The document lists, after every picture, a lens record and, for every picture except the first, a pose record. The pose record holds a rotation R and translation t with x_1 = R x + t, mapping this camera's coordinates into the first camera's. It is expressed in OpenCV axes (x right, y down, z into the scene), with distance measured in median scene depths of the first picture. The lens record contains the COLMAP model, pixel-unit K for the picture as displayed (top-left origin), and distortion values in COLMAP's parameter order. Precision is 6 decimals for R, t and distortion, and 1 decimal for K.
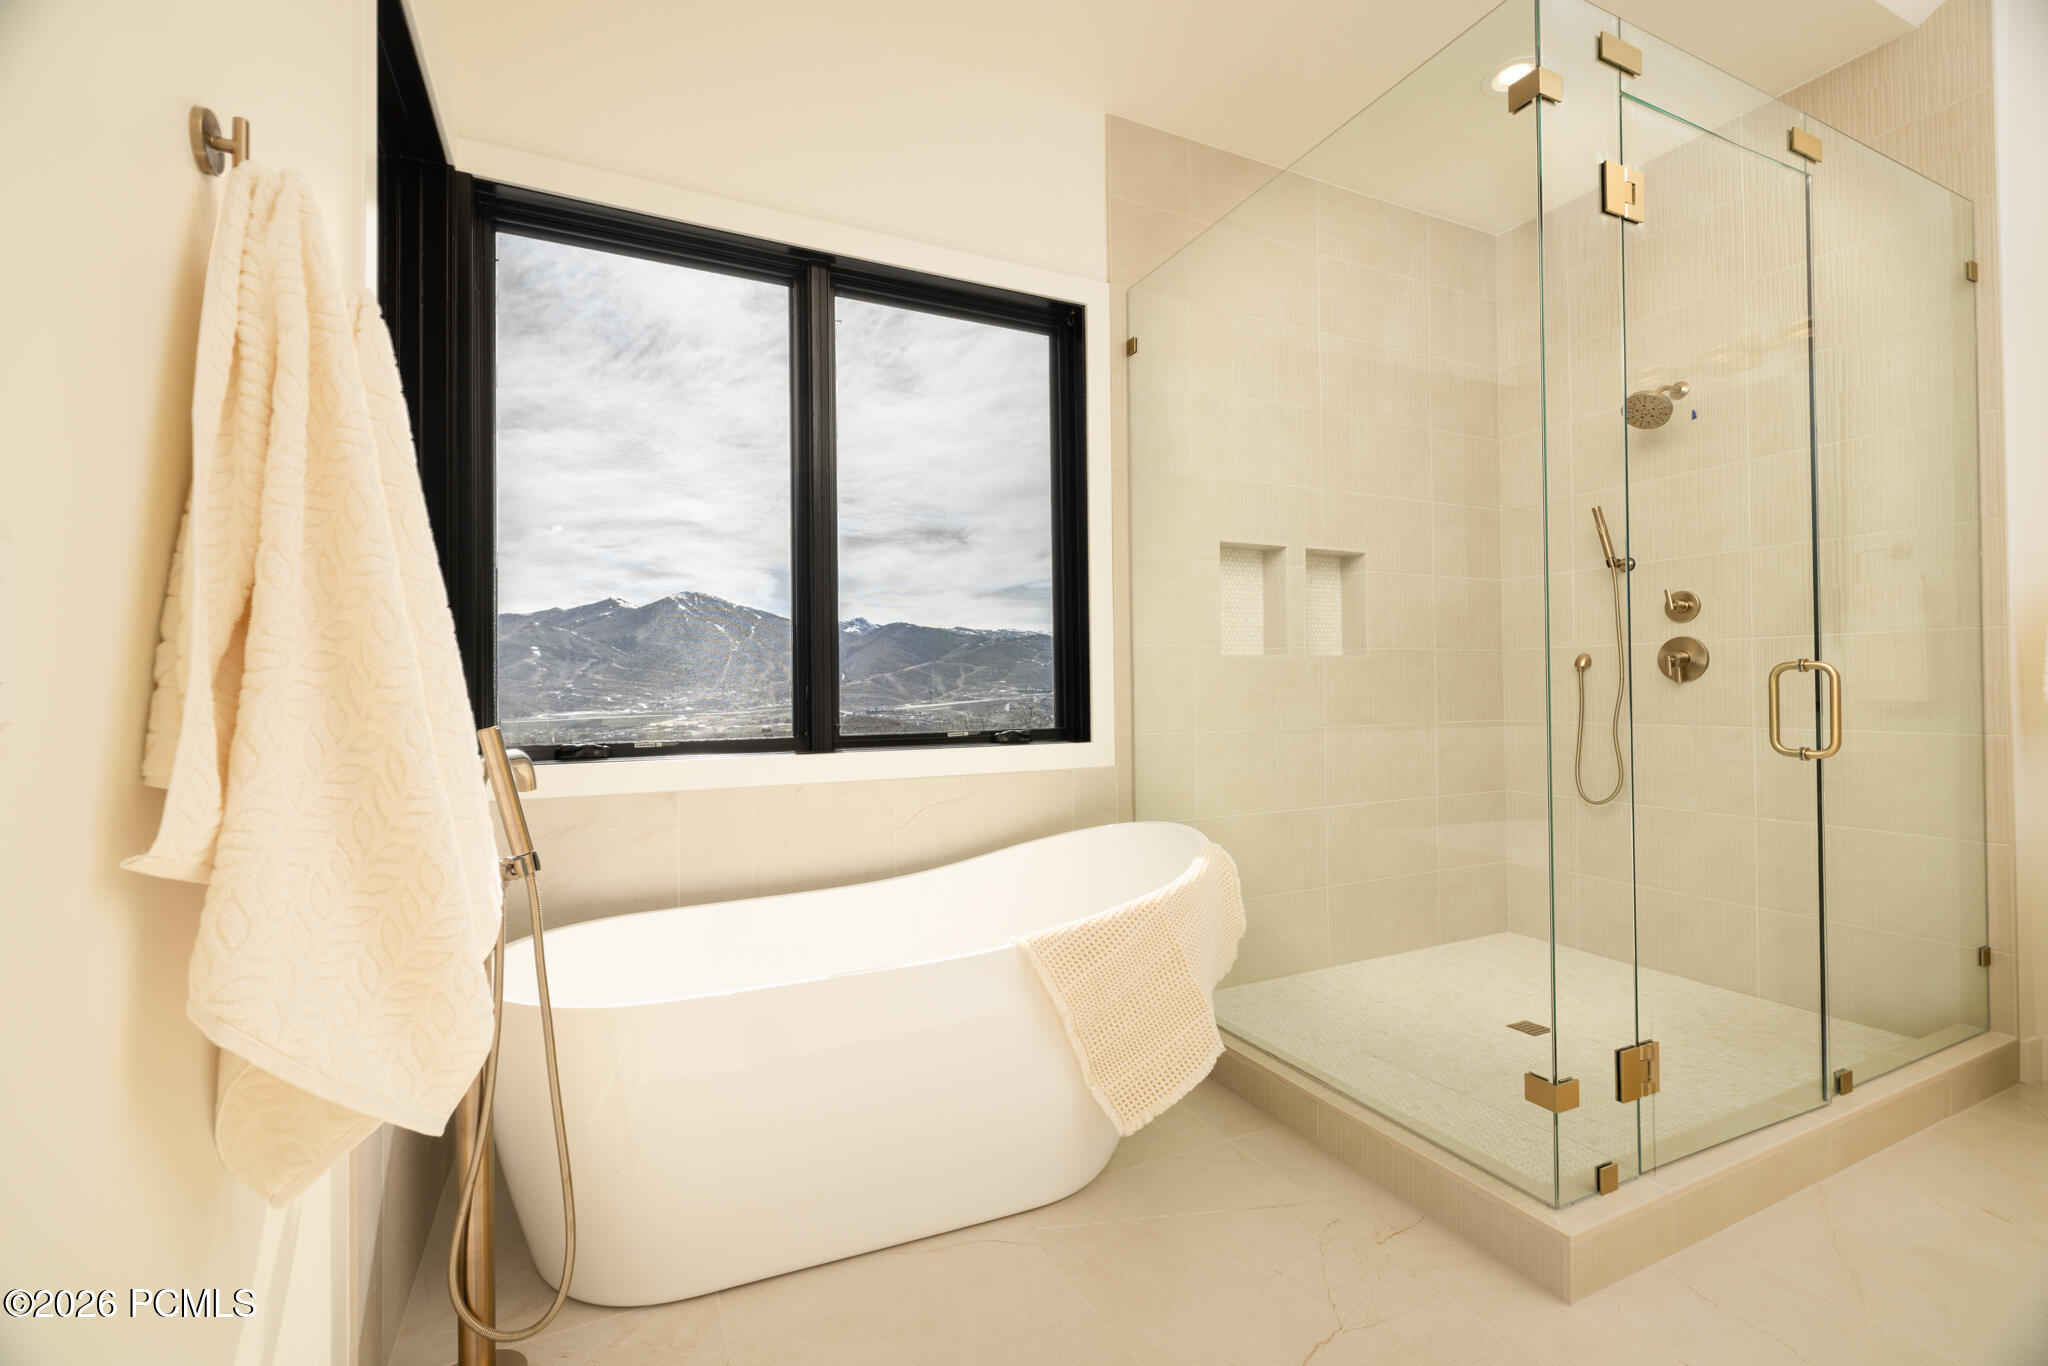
lens RADIAL K [[888.3, 0, 1024.4], [0, 888.3, 684.9], [0, 0, 1]] dist [-0.002099, -0.000097]
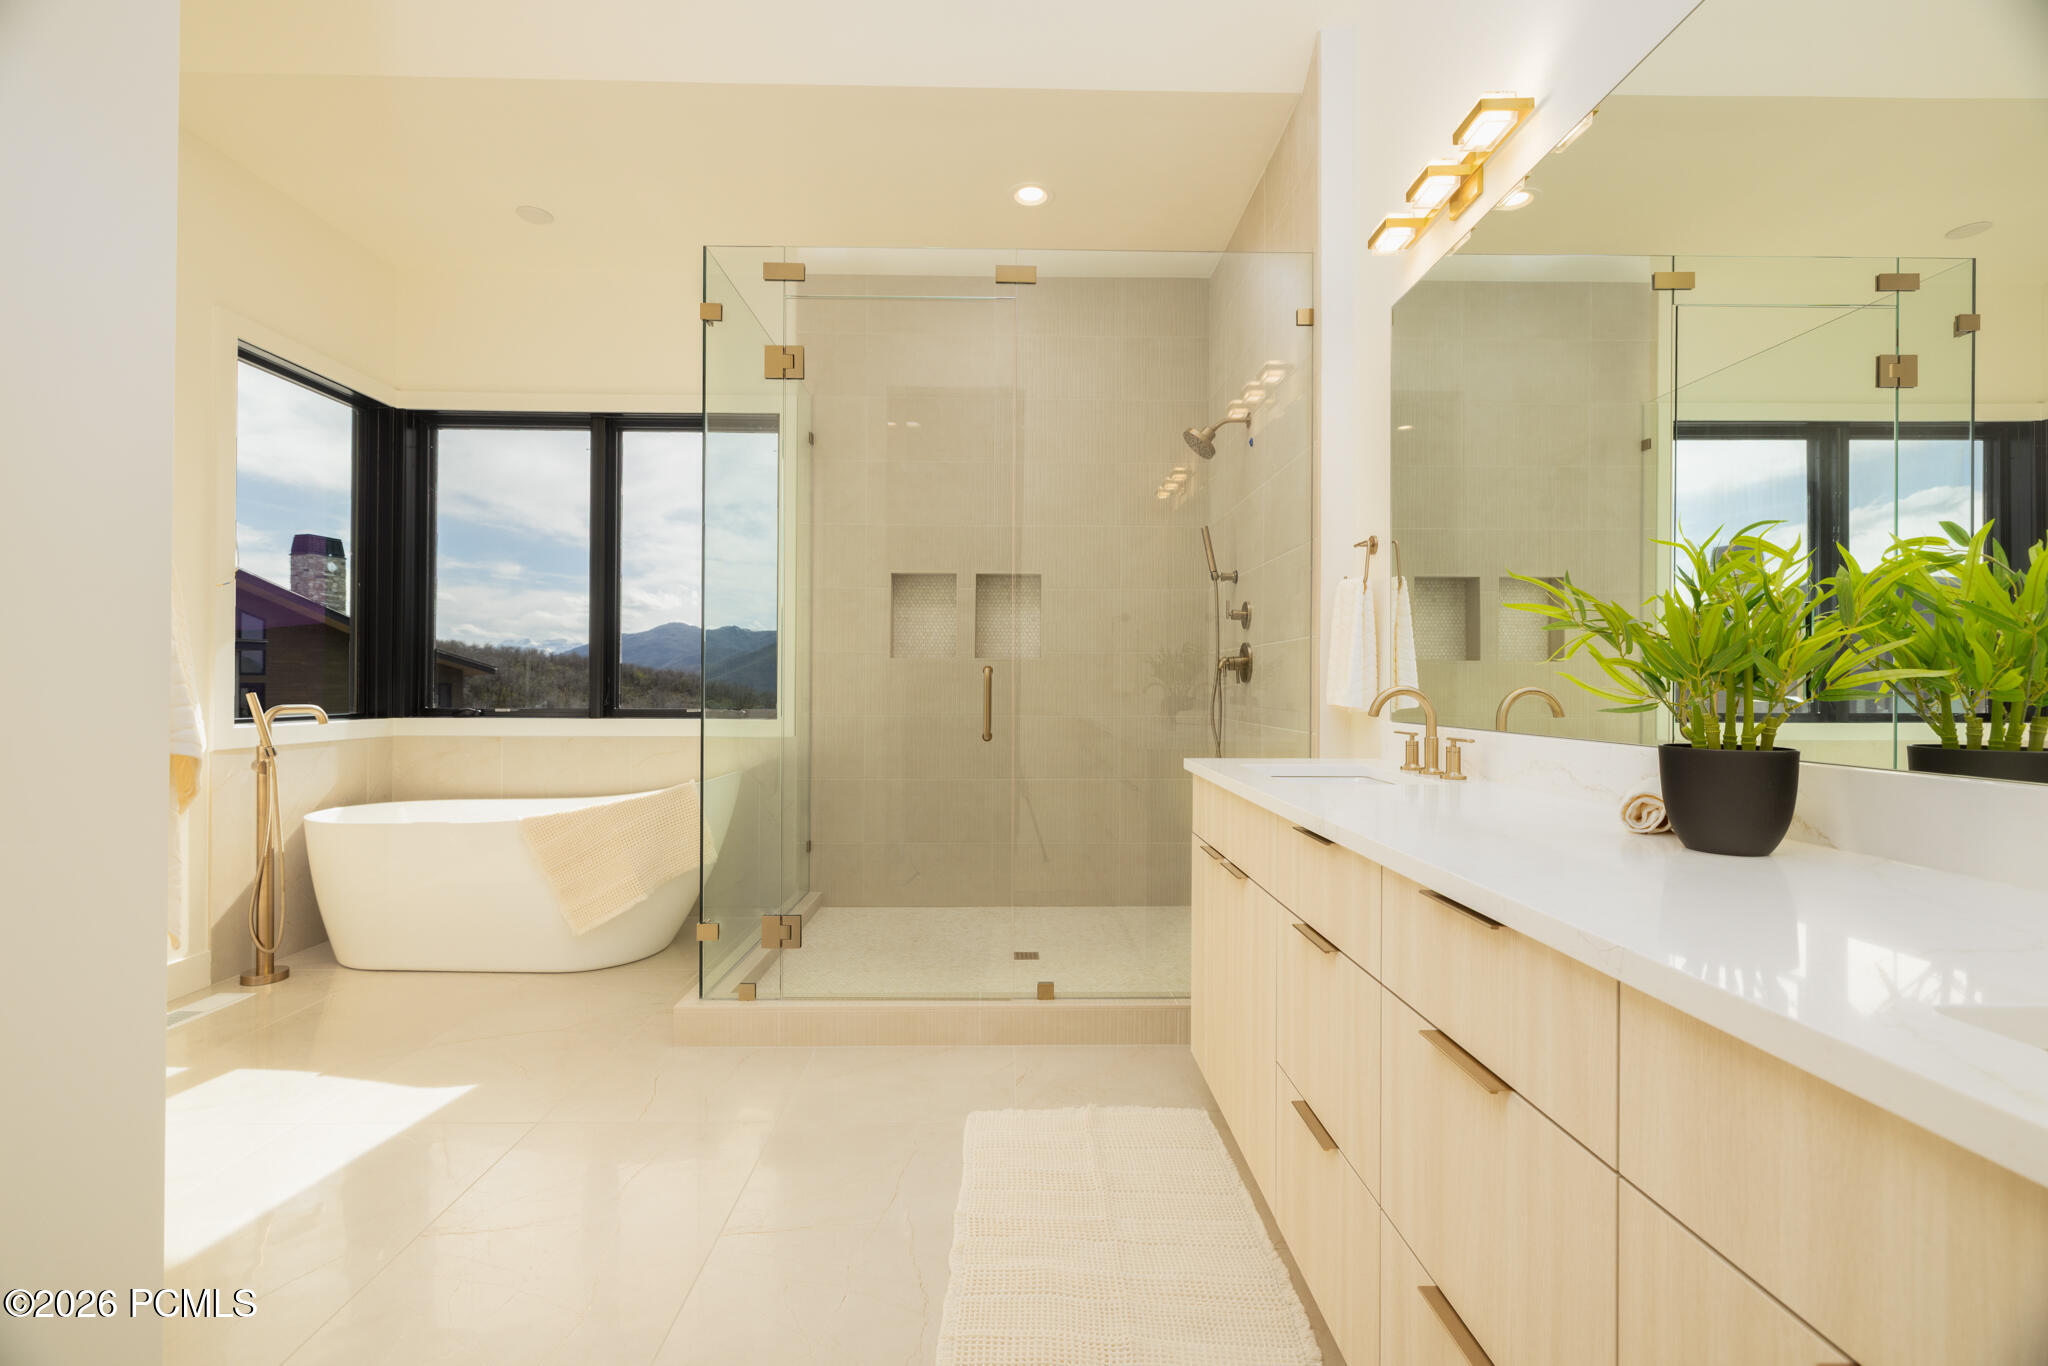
lens RADIAL K [[888.3, 0, 1027.7], [0, 888.3, 677.0], [0, 0, 1]] dist [-0.002099, -0.000097]
pose [[0.916331, 0.012496, -0.400226, 0.978071], [-0.011506, 0.999922, 0.004876, -0.014480], [0.400256, 0.000137, 0.916403, -0.142911]]
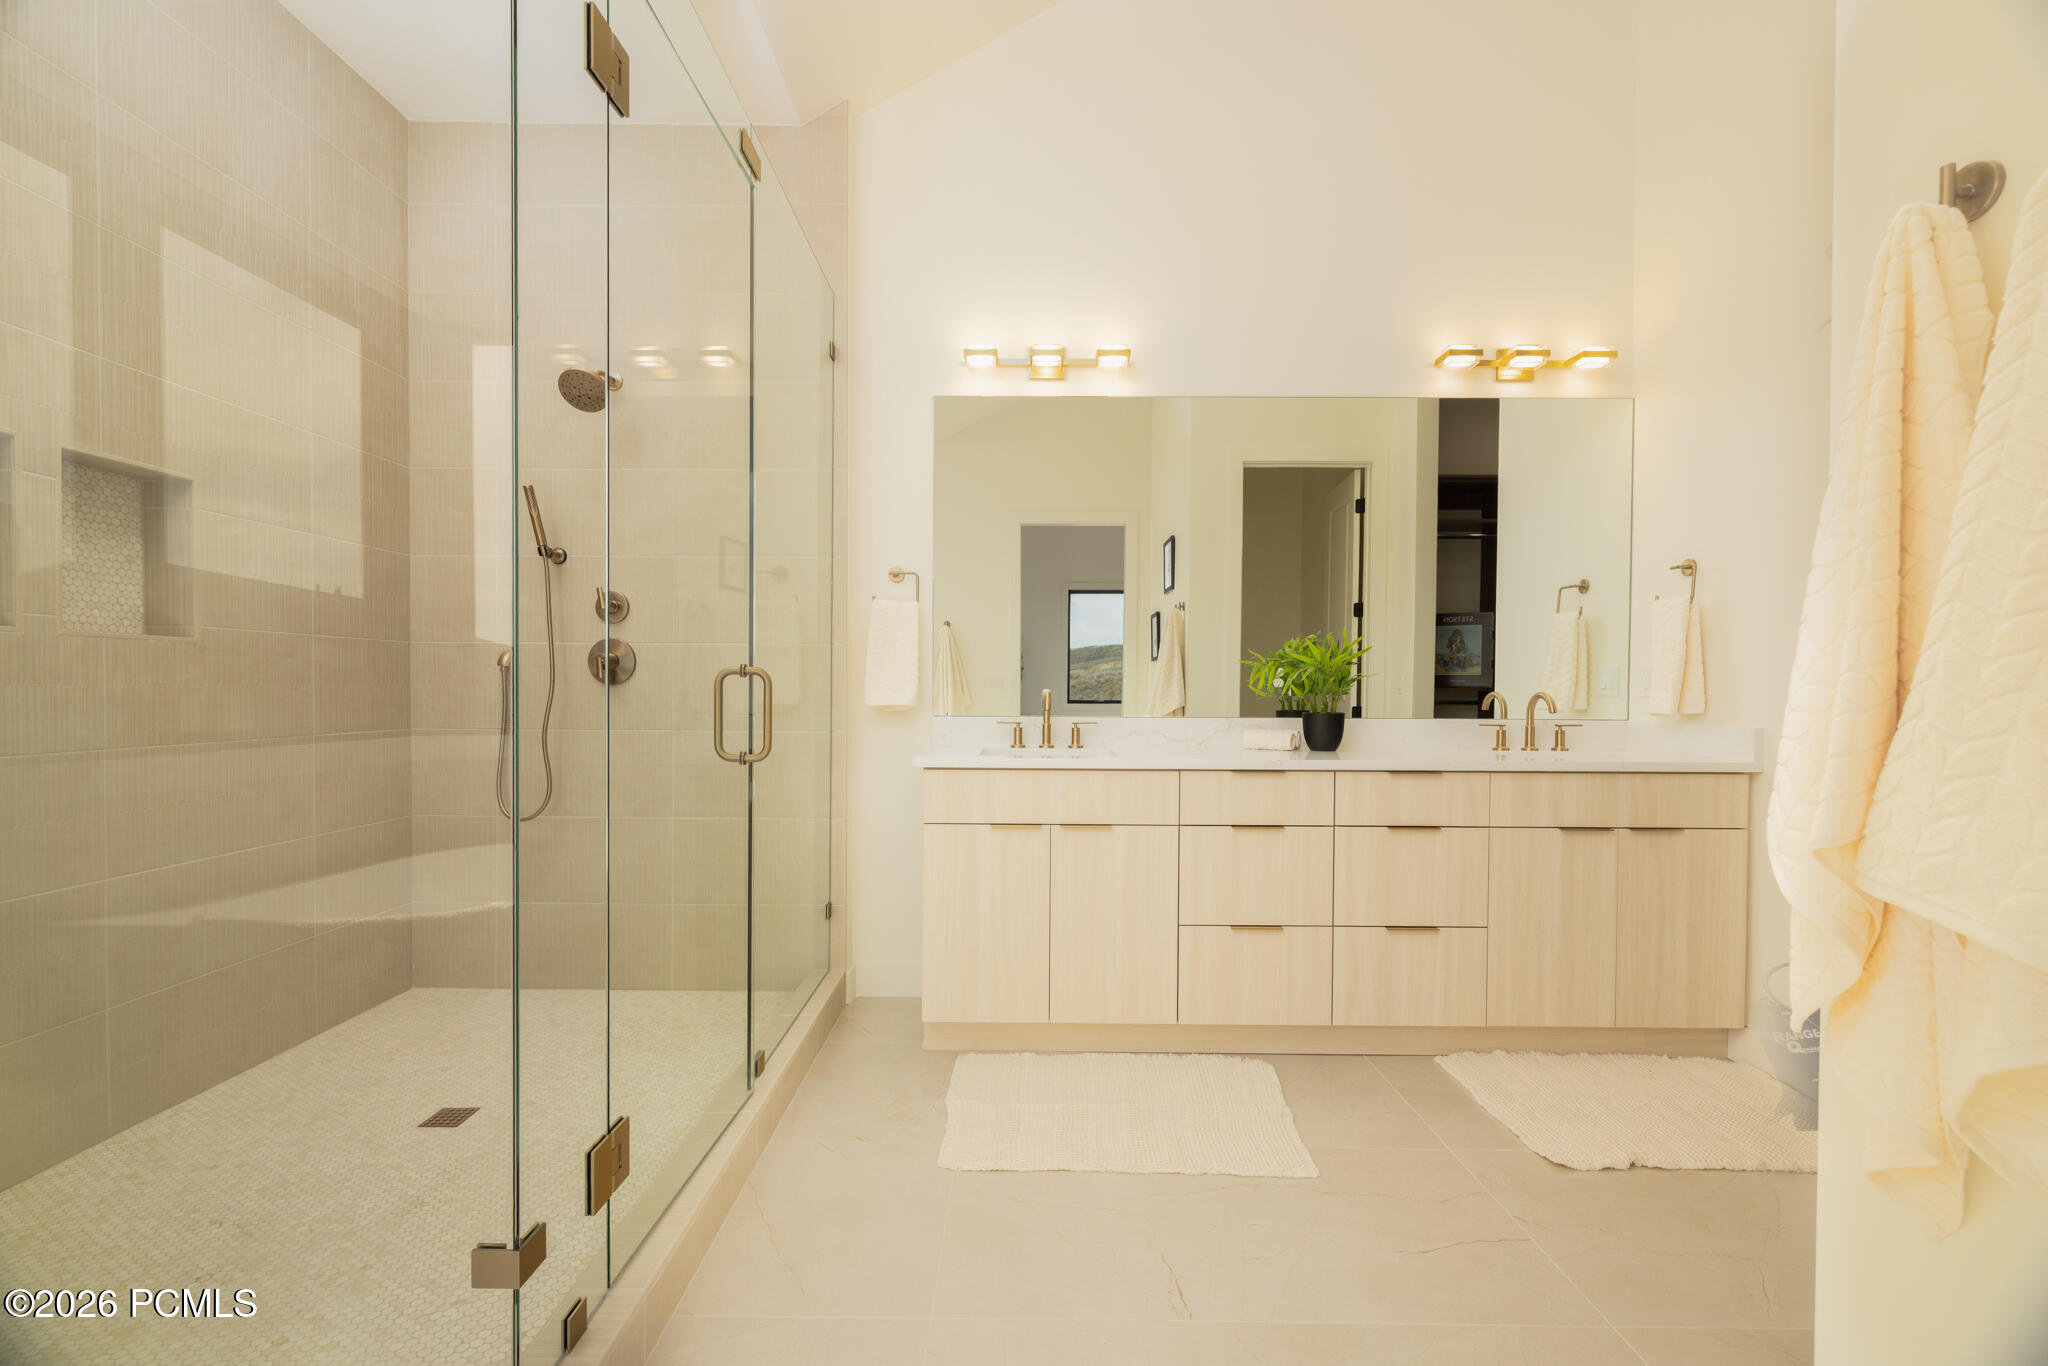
lens RADIAL K [[888.3, 0, 1029.5], [0, 888.3, 698.5], [0, 0, 1]] dist [-0.002099, -0.000097]
pose [[0.436685, 0.002768, 0.899610, 0.073164], [-0.014650, 0.999885, 0.004035, 0.000647], [-0.899495, -0.014941, 0.436675, 0.174070]]
